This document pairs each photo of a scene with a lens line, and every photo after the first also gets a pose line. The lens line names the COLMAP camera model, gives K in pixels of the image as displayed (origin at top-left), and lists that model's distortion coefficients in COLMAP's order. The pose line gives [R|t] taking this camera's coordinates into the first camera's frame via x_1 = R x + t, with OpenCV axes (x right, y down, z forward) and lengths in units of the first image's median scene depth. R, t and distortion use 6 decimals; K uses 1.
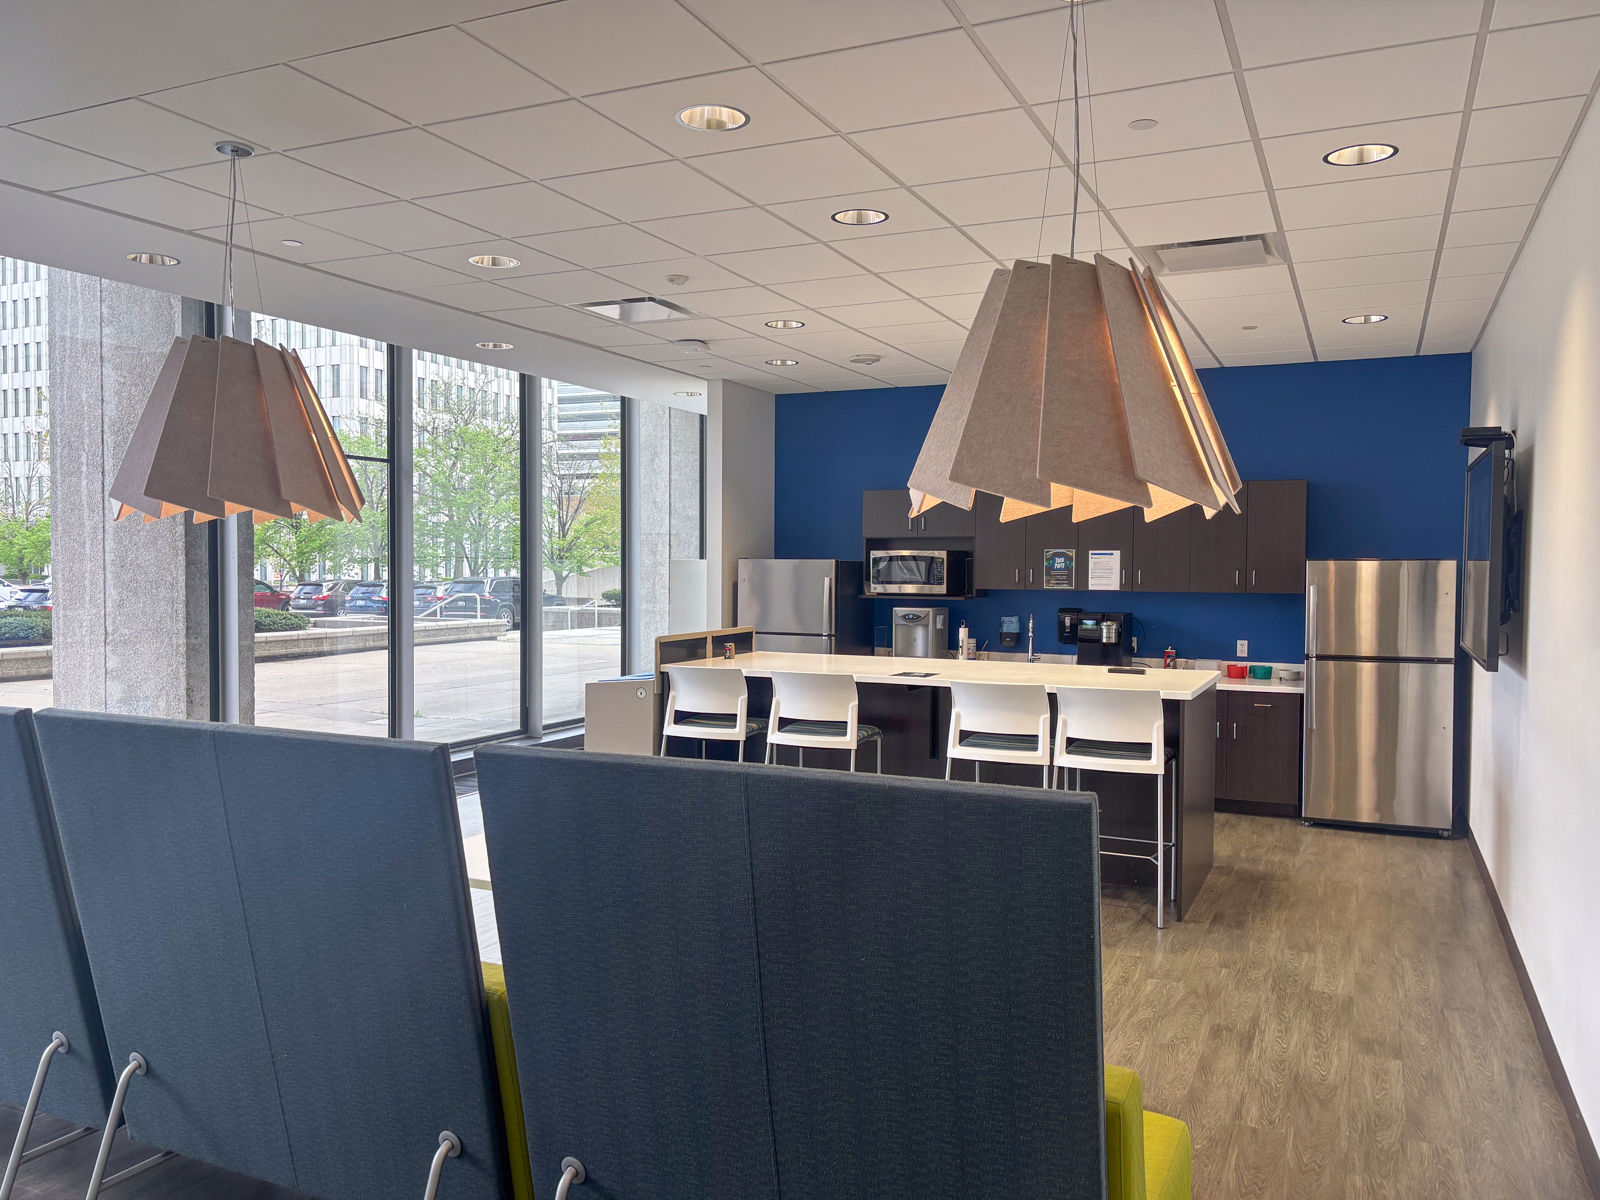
lens RADIAL K [[1239.6, 0, 792.7], [0, 1239.6, 595.2], [0, 0, 1]] dist [0.038631, -0.024845]
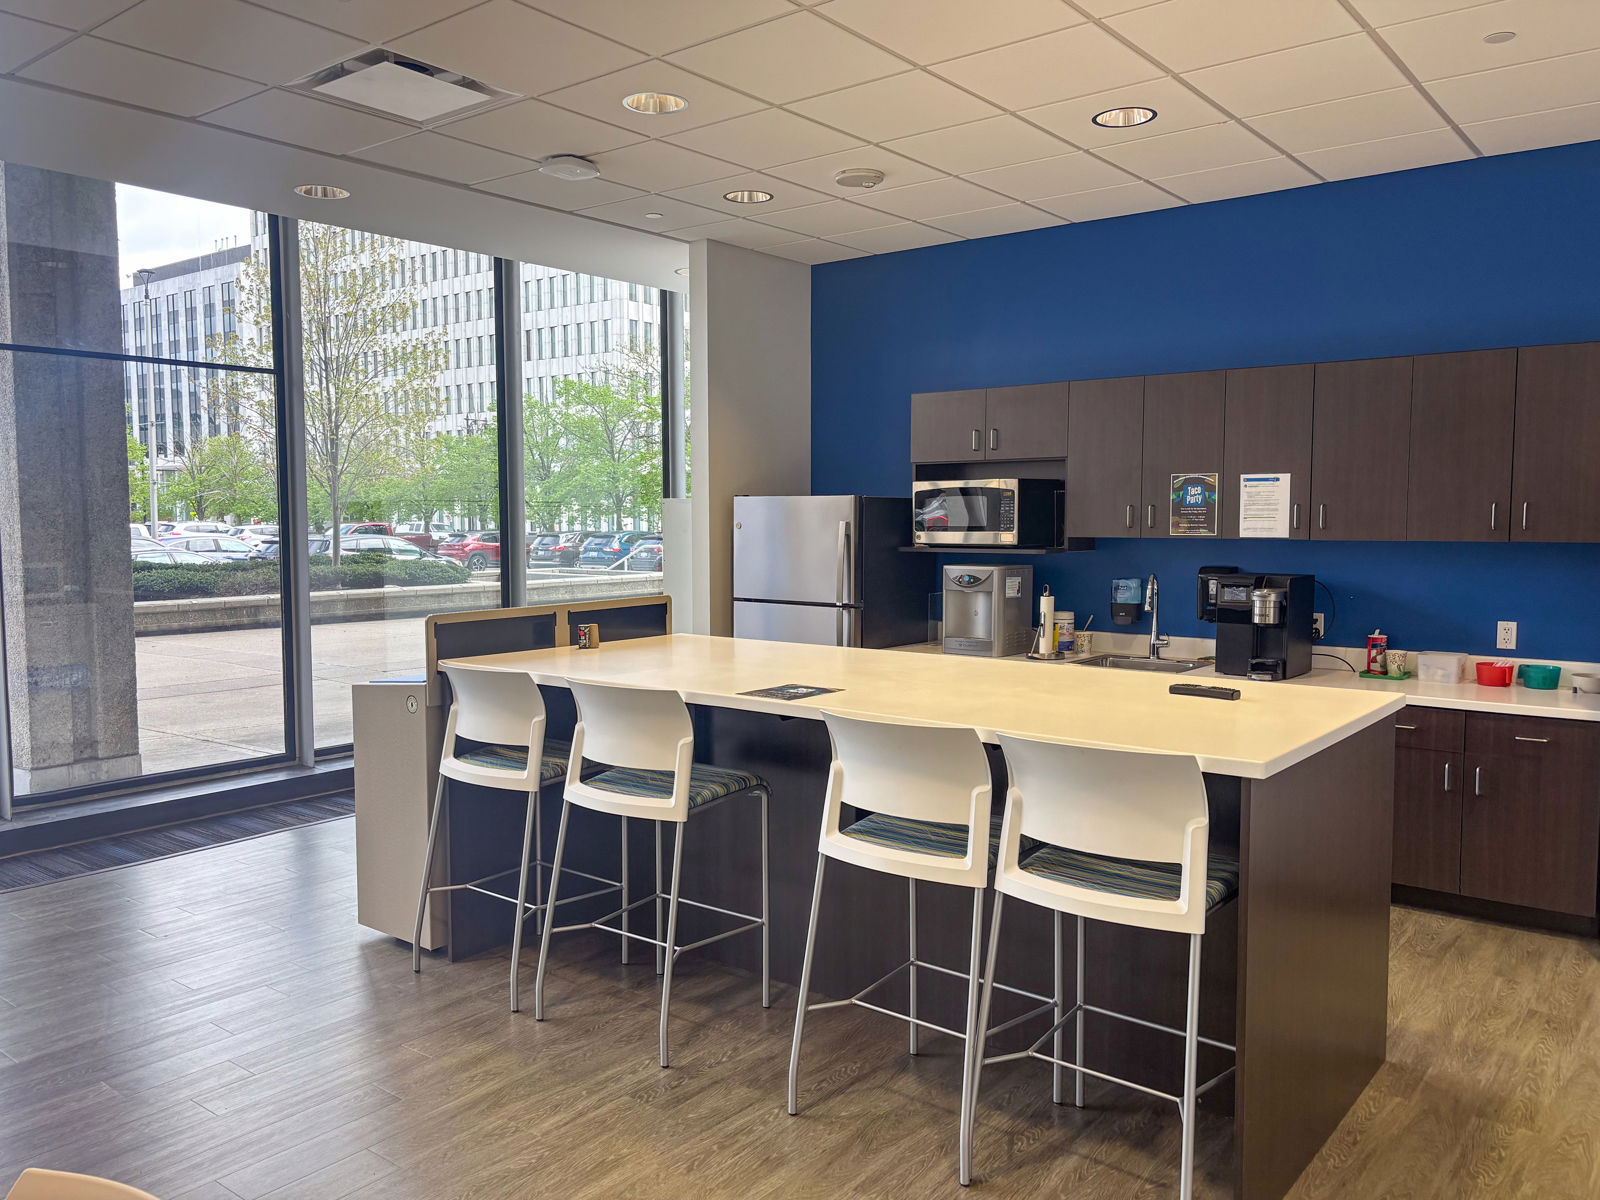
lens RADIAL K [[1239.6, 0, 807.1], [0, 1239.6, 596.6], [0, 0, 1]] dist [0.038631, -0.024845]
pose [[0.974020, 0.006440, -0.226370, 0.170870], [0.002973, 0.999146, 0.041216, -0.001165], [0.226442, -0.040818, 0.973169, 0.343917]]
